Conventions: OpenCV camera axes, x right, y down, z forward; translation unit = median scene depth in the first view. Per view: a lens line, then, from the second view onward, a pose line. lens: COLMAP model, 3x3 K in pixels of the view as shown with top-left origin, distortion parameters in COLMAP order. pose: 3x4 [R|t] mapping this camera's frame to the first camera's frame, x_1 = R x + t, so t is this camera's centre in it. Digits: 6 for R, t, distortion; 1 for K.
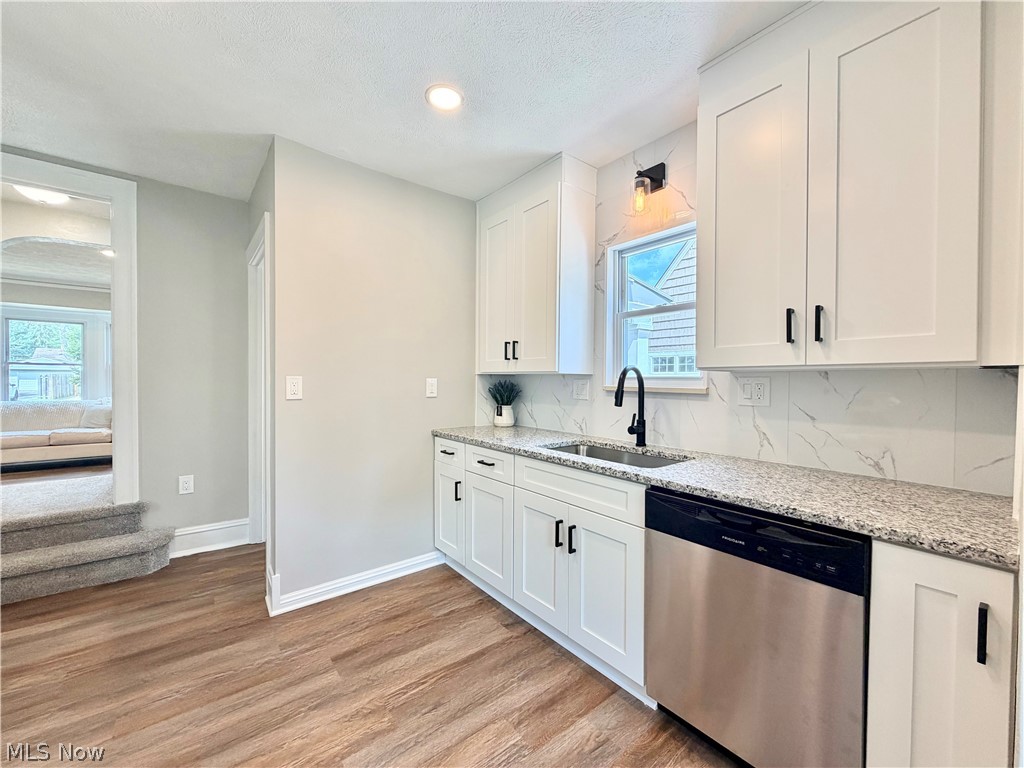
lens RADIAL K [[407.5, 0, 509.1], [0, 407.5, 386.0], [0, 0, 1]] dist [-0.000352, 0.000356]
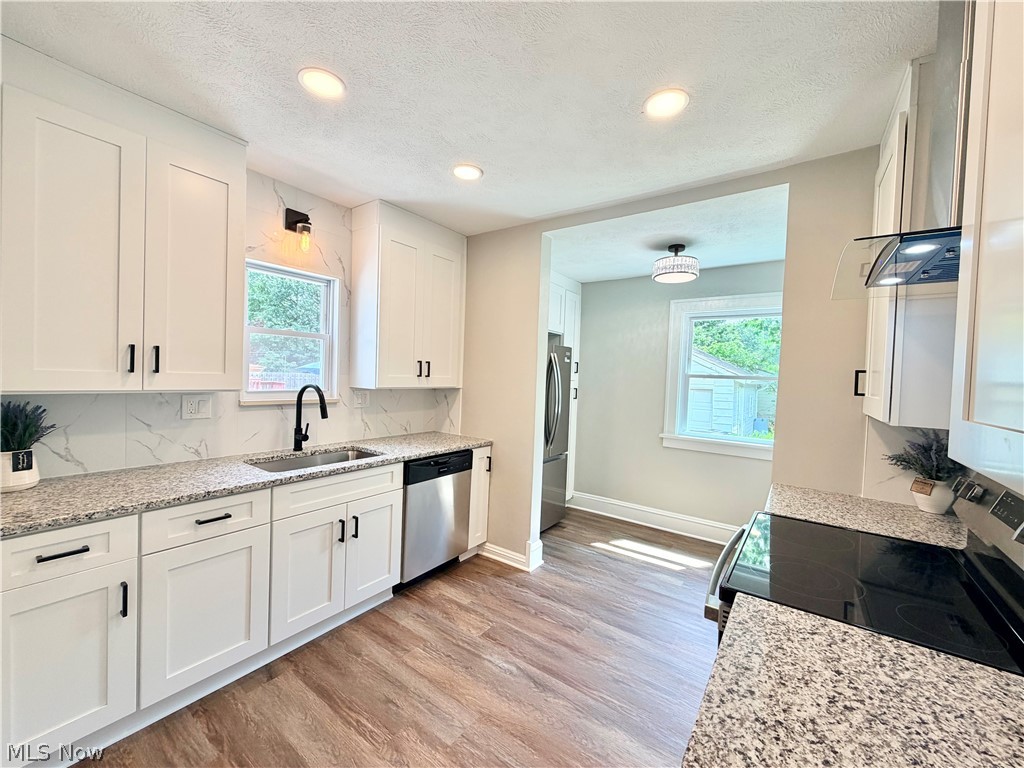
lens RADIAL K [[407.5, 0, 509.1], [0, 407.5, 383.3], [0, 0, 1]] dist [-0.000352, 0.000356]
pose [[-0.264747, -0.041437, 0.963427, -1.154686], [-0.026566, 0.999011, 0.035667, -0.125471], [-0.963952, -0.016152, -0.265585, 0.871123]]
